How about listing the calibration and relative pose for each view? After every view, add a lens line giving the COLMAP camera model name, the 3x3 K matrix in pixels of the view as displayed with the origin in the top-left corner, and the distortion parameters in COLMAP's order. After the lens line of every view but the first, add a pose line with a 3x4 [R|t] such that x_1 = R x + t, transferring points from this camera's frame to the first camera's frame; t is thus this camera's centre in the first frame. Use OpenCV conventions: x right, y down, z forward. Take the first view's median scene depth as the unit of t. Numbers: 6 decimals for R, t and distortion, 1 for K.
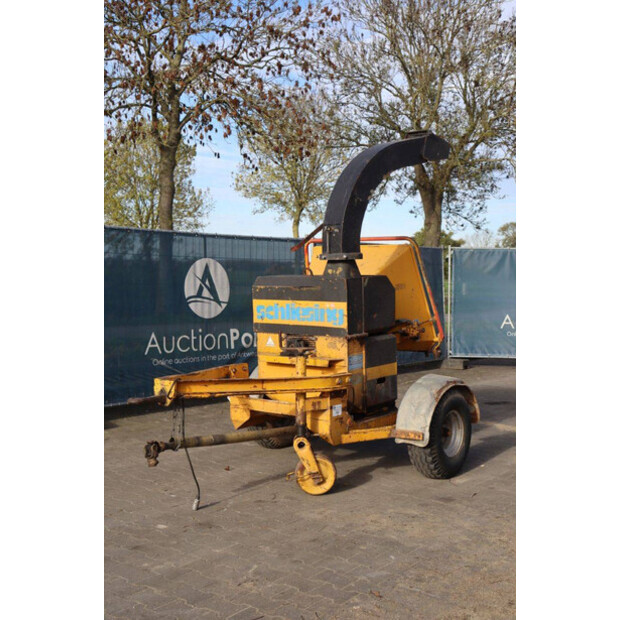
lens RADIAL K [[788.1, 0, 308.3], [0, 788.1, 308.0], [0, 0, 1]] dist [0.033161, 0.000000]
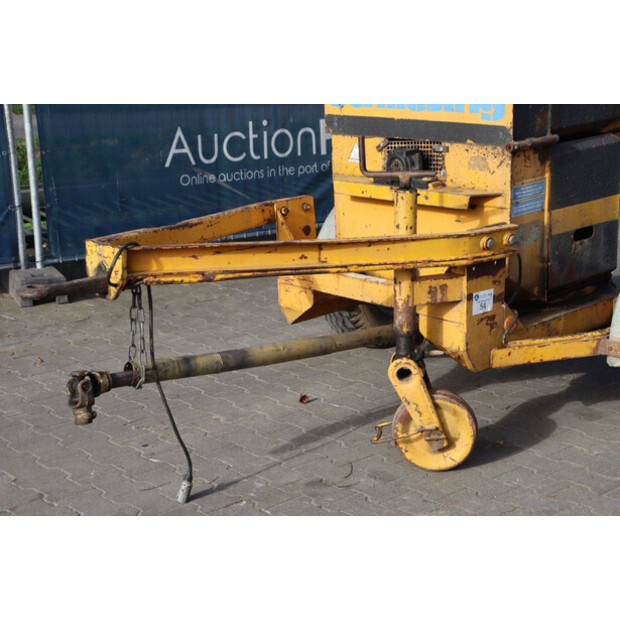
lens RADIAL K [[1093.1, 0, 308.5], [0, 1093.1, 312.8], [0, 0, 1]] dist [0.197547, 0.000000]
pose [[0.987682, 0.023927, -0.154634, 0.033779], [0.008733, 0.978270, 0.207150, -0.003029], [0.156230, -0.205949, 0.966011, 0.320928]]
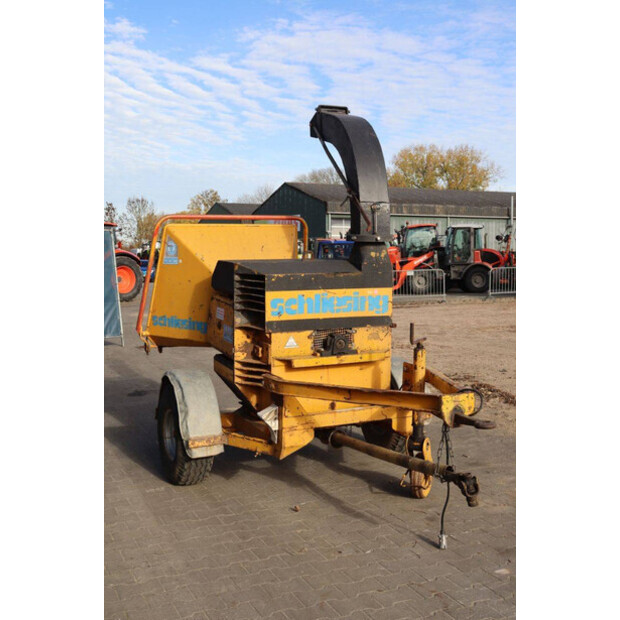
lens RADIAL K [[820.8, 0, 310.0], [0, 820.8, 307.7], [0, 0, 1]] dist [0.020875, 0.000000]
pose [[0.443040, -0.079124, 0.893003, -0.839538], [0.045617, 0.996797, 0.065688, -0.050231], [-0.895340, 0.011634, 0.445231, 0.645468]]
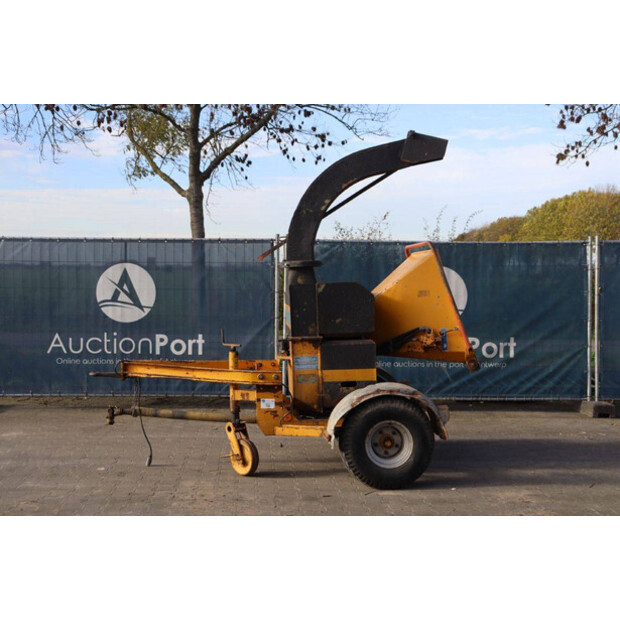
lens RADIAL K [[856.4, 0, 311.9], [0, 856.4, 309.6], [0, 0, 1]] dist [0.061440, 0.000000]
pose [[0.669955, 0.018717, -0.742166, 0.923638], [-0.028621, 0.999590, -0.000627, -0.002909], [0.741850, 0.021661, 0.670216, 0.227809]]
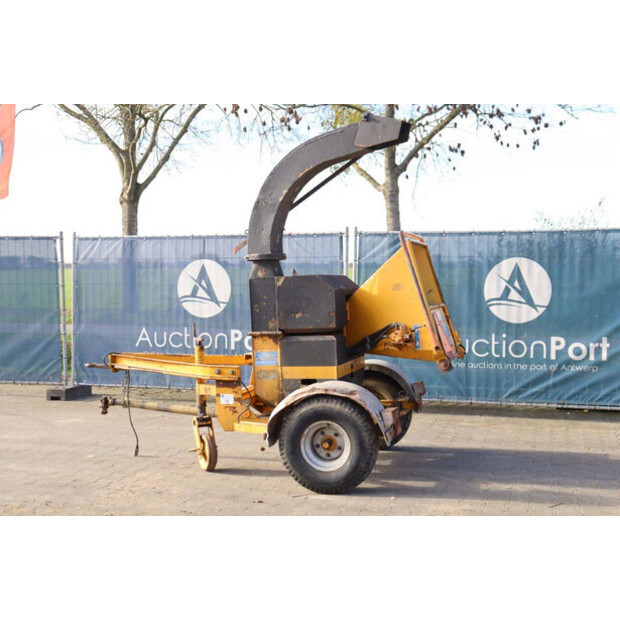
lens RADIAL K [[889.2, 0, 308.4], [0, 889.2, 309.0], [0, 0, 1]] dist [0.076182, 0.000000]
pose [[0.396560, 0.021123, -0.917766, 1.154296], [-0.030204, 0.999494, 0.009953, -0.009948], [0.917512, 0.023773, 0.396997, 0.584720]]
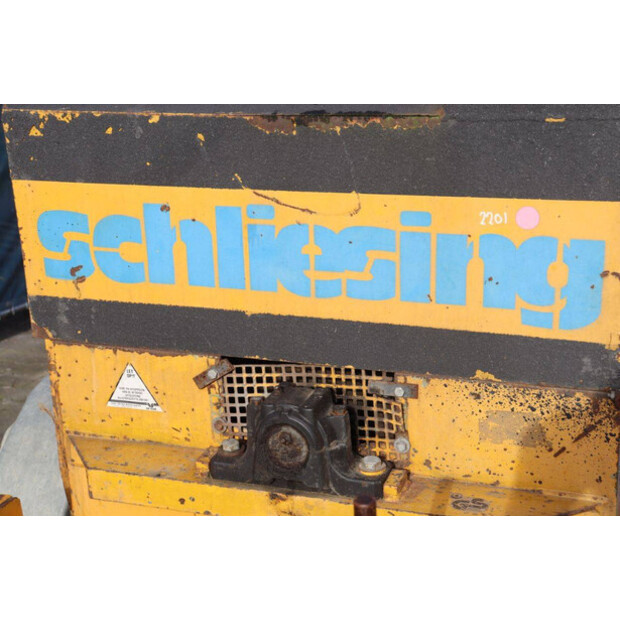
lens RADIAL K [[1069.4, 0, 306.8], [0, 1069.4, 310.8], [0, 0, 1]] dist [0.191898, 0.000000]
pose [[0.953772, -0.107400, 0.280687, -0.086044], [0.042260, 0.972613, 0.228555, -0.040535], [-0.297546, -0.206127, 0.932190, 0.779946]]
